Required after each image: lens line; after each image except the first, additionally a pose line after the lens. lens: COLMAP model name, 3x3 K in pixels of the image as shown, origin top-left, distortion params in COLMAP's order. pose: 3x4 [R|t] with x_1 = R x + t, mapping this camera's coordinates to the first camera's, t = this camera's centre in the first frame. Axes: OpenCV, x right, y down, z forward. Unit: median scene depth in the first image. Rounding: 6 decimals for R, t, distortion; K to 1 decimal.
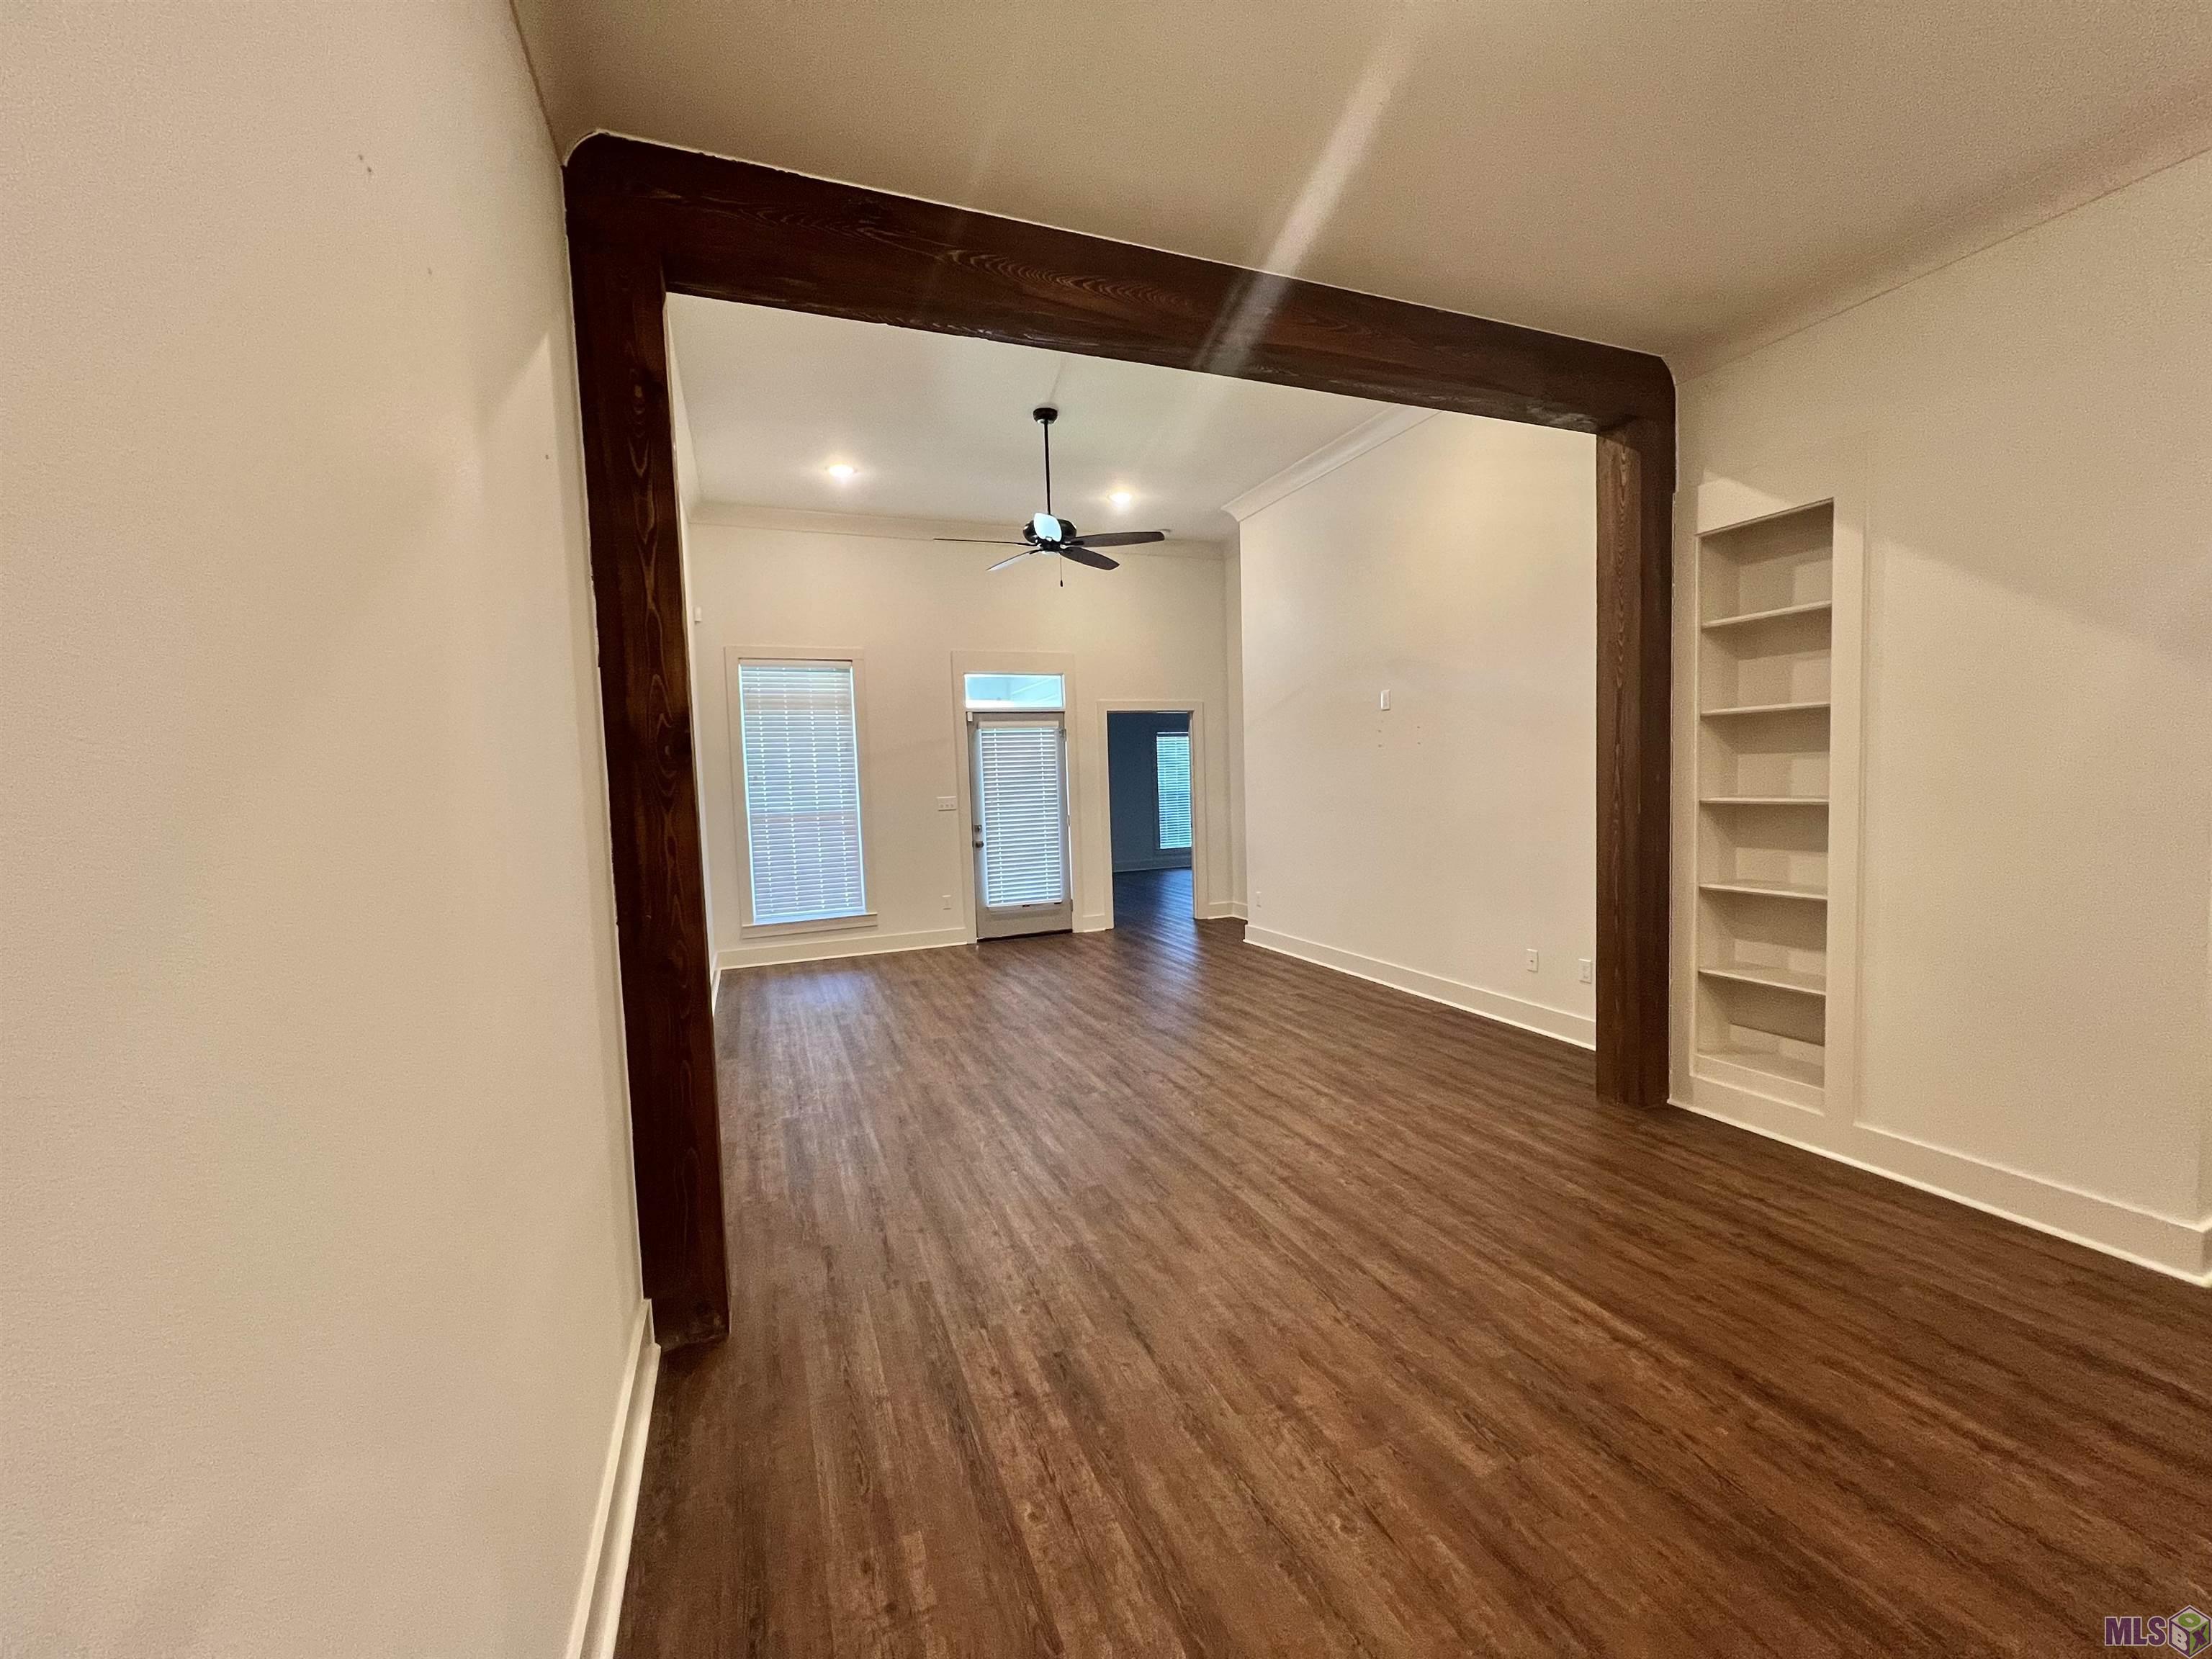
lens RADIAL K [[885.9, 0, 1105.2], [0, 885.9, 833.4], [0, 0, 1]] dist [-0.003040, 0.001431]
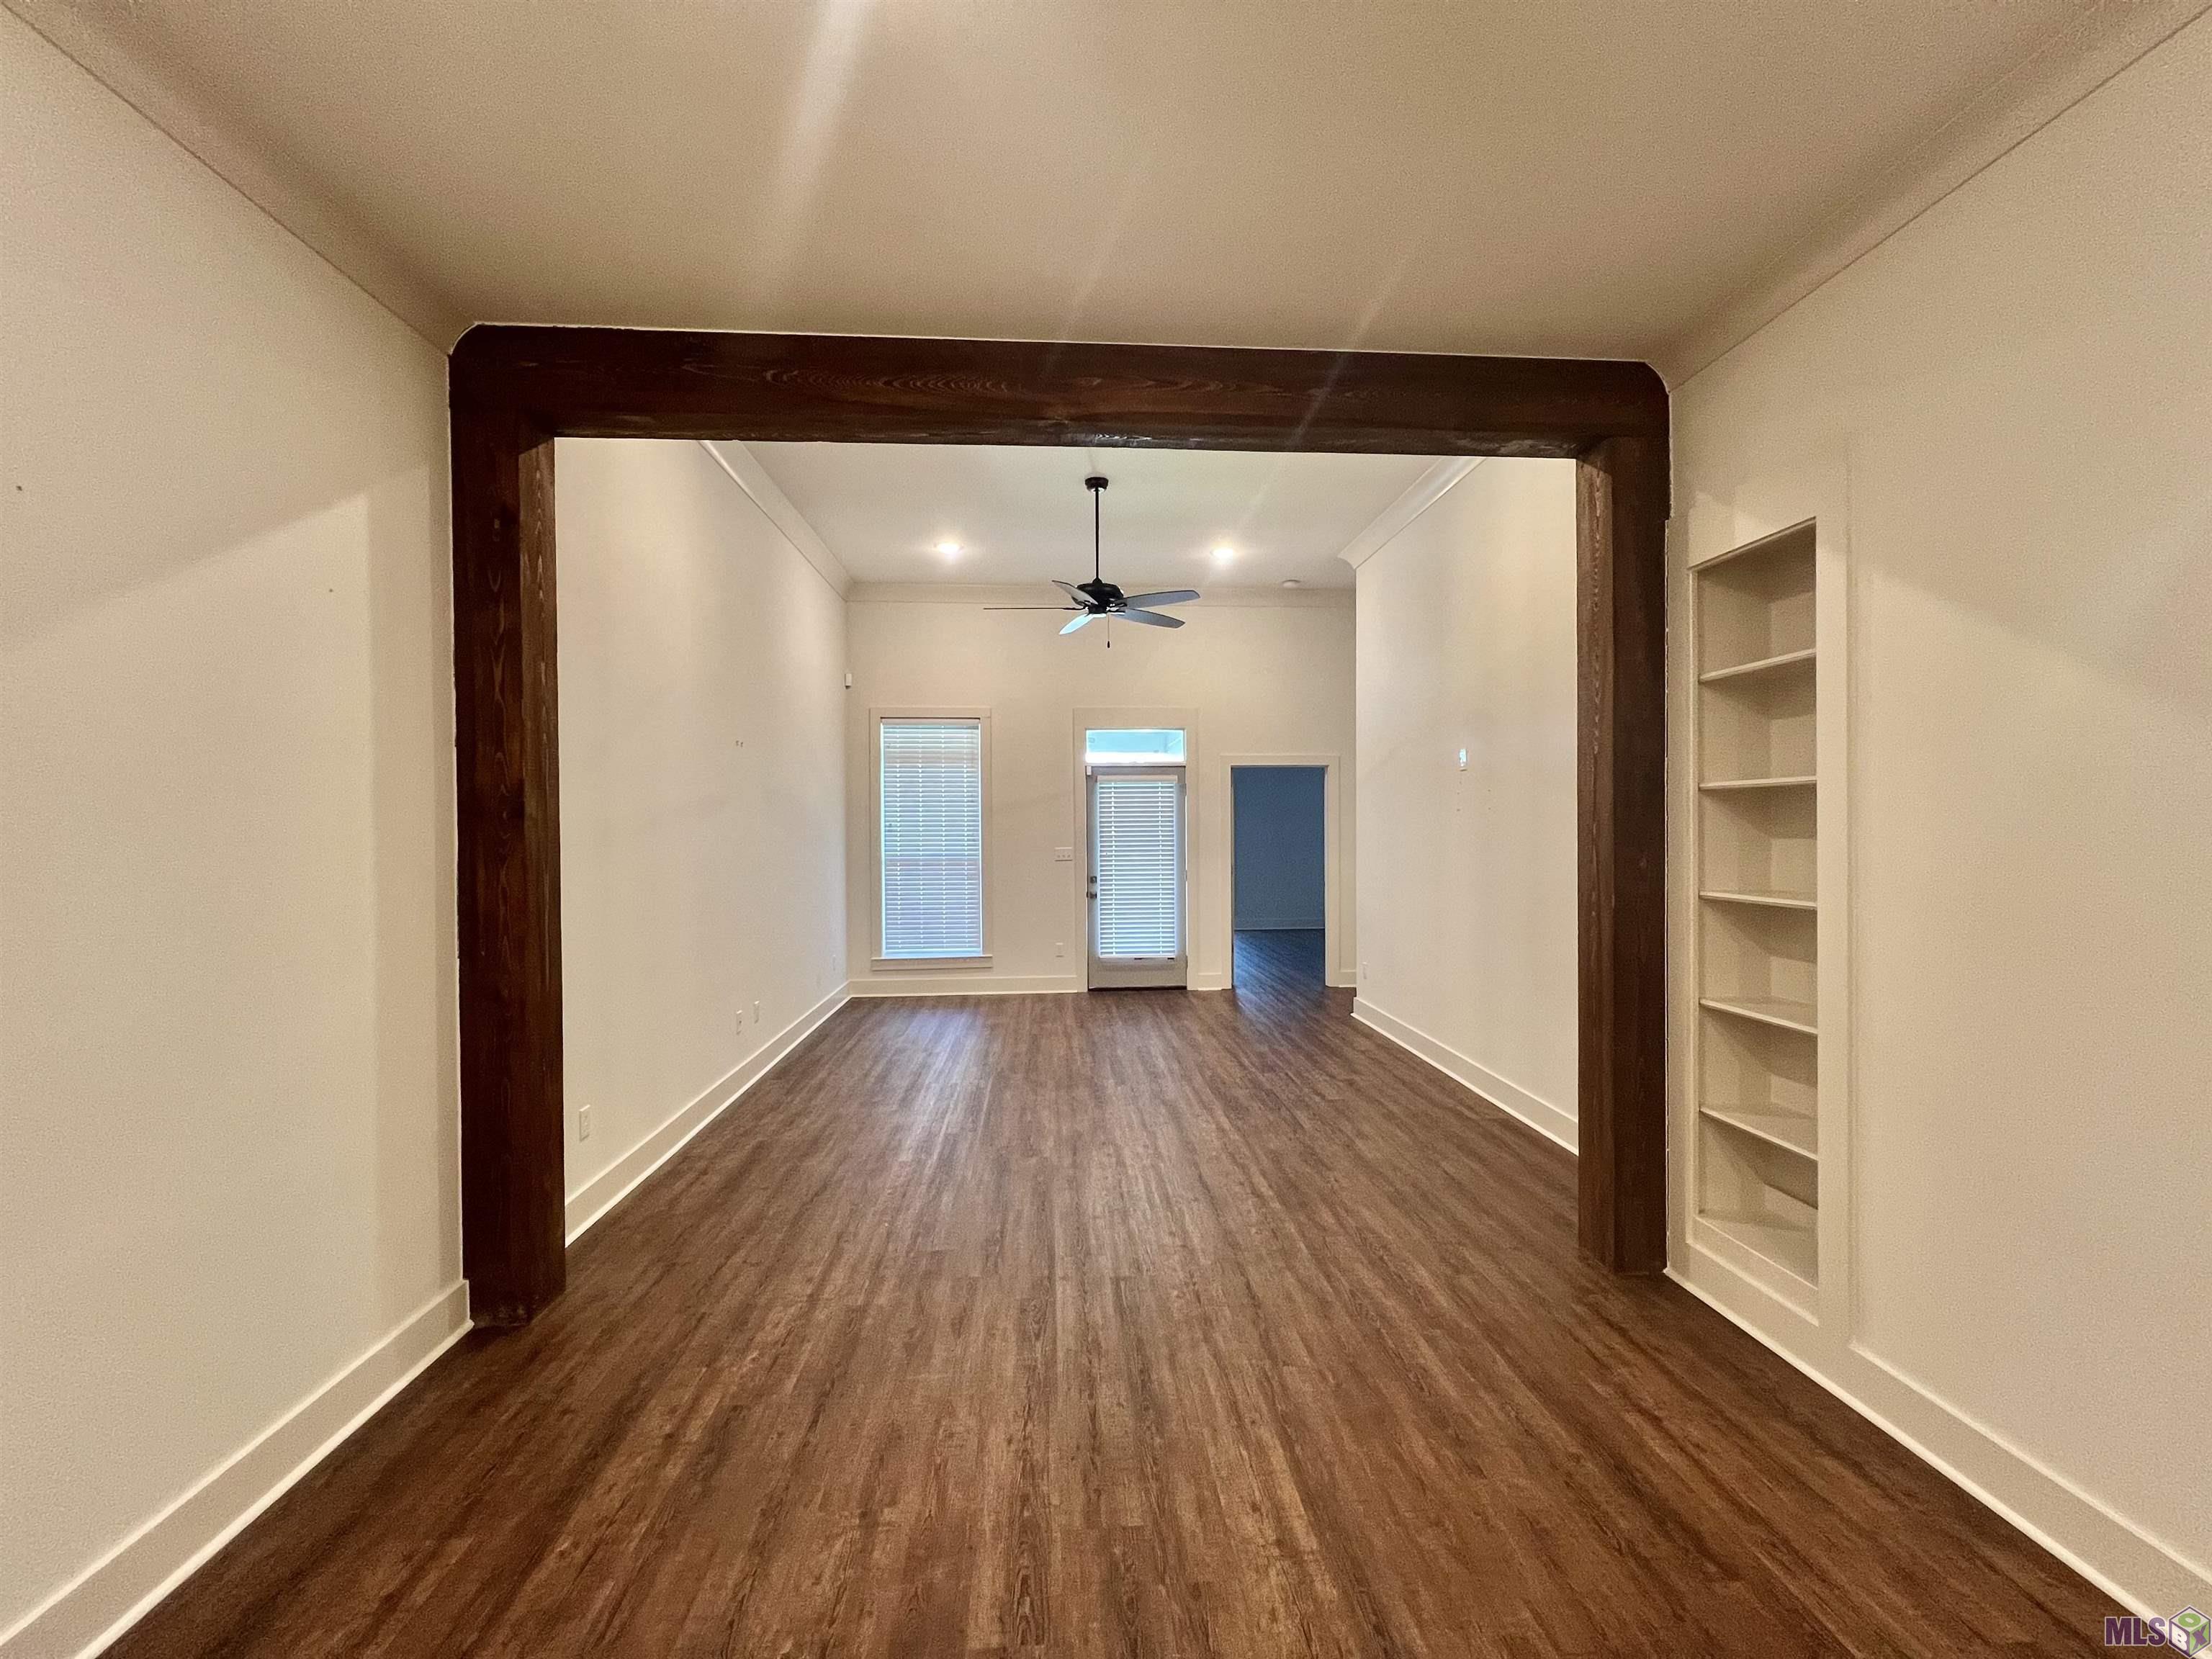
lens RADIAL K [[885.9, 0, 1108.9], [0, 885.9, 831.2], [0, 0, 1]] dist [-0.003040, 0.001431]
pose [[0.950436, 0.028342, -0.309627, 0.412451], [-0.044665, 0.997954, -0.045756, -0.033640], [0.307696, 0.057318, 0.949757, 0.072971]]
